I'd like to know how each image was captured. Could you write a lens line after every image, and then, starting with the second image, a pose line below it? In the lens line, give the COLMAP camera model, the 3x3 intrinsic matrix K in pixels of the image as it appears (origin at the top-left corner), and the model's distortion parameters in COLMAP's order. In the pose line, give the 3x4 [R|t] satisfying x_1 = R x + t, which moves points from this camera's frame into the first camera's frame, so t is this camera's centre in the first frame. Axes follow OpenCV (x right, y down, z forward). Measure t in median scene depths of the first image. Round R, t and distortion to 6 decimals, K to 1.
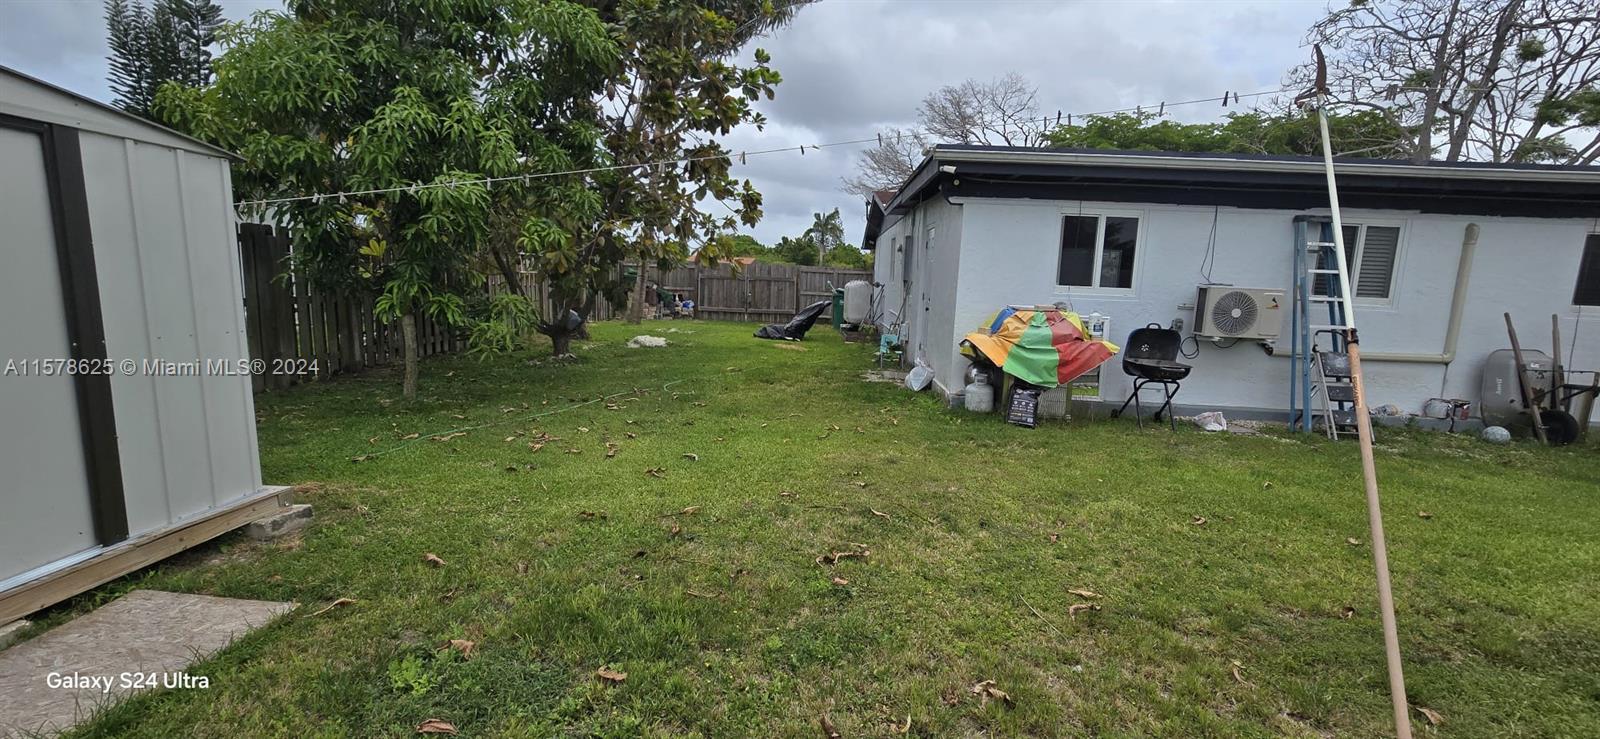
lens RADIAL K [[659.6, 0, 803.0], [0, 659.6, 371.6], [0, 0, 1]] dist [-0.000425, -0.000779]
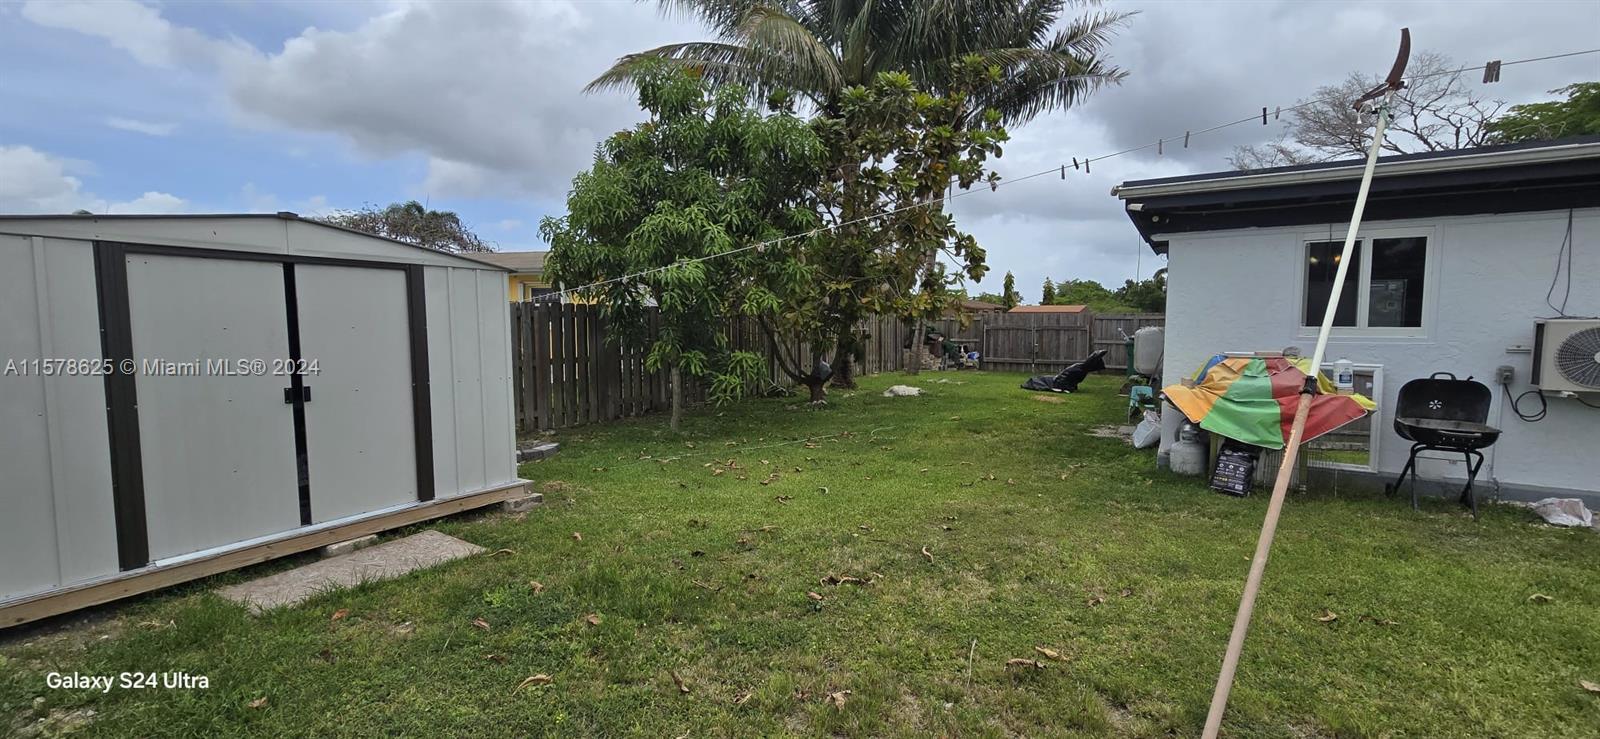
lens RADIAL K [[659.6, 0, 802.5], [0, 659.6, 370.2], [0, 0, 1]] dist [-0.000425, -0.000779]
pose [[0.873175, -0.003532, -0.487393, 0.255898], [-0.035670, 0.996829, -0.071129, 0.004080], [0.486099, 0.079493, 0.870281, -0.016625]]
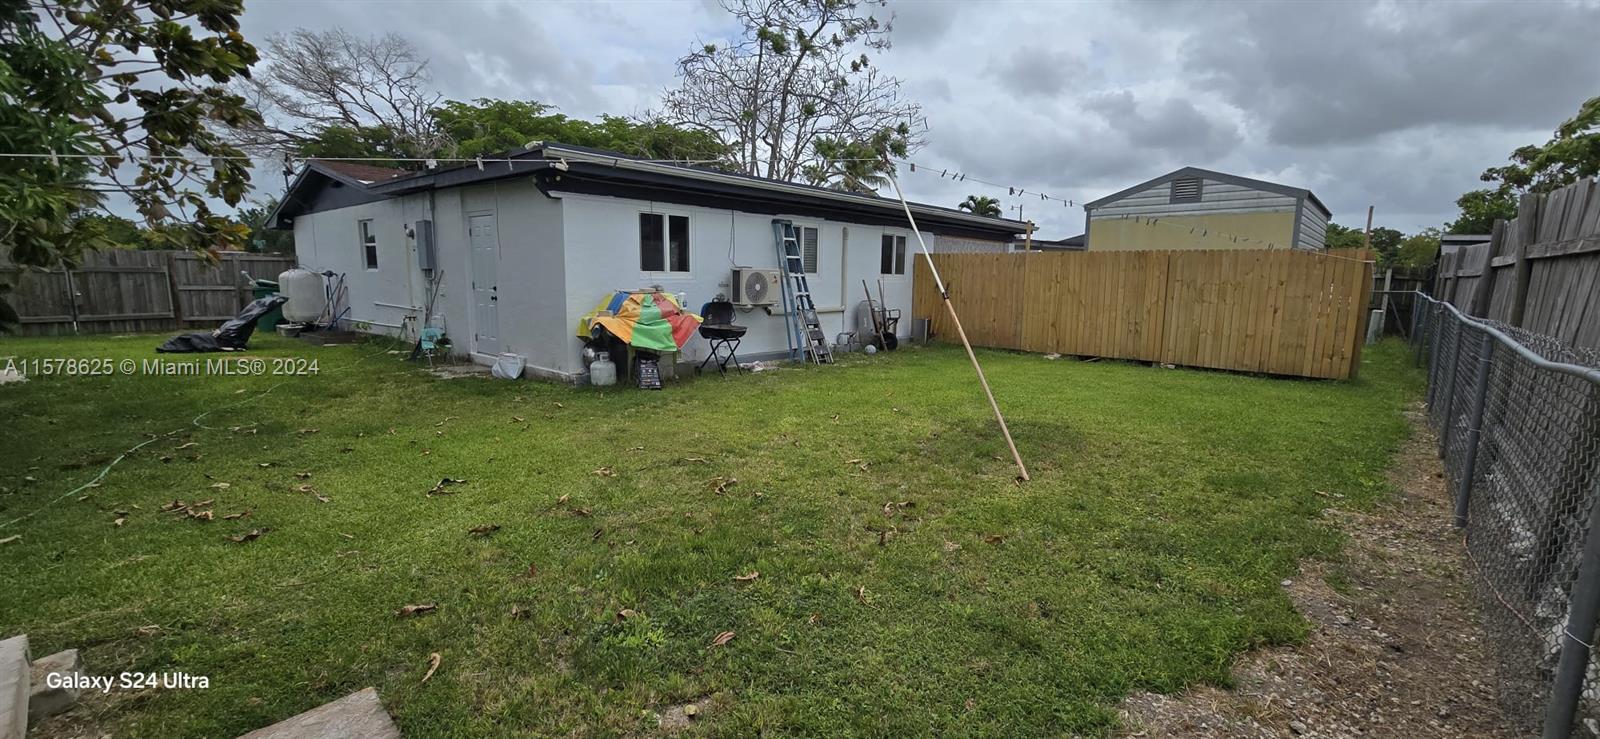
lens RADIAL K [[659.6, 0, 810.3], [0, 659.6, 371.7], [0, 0, 1]] dist [-0.000425, -0.000779]
pose [[0.628046, -0.145306, 0.764490, -0.385239], [0.122147, 0.988642, 0.087564, -0.018884], [-0.768530, 0.038386, 0.638661, 0.008658]]
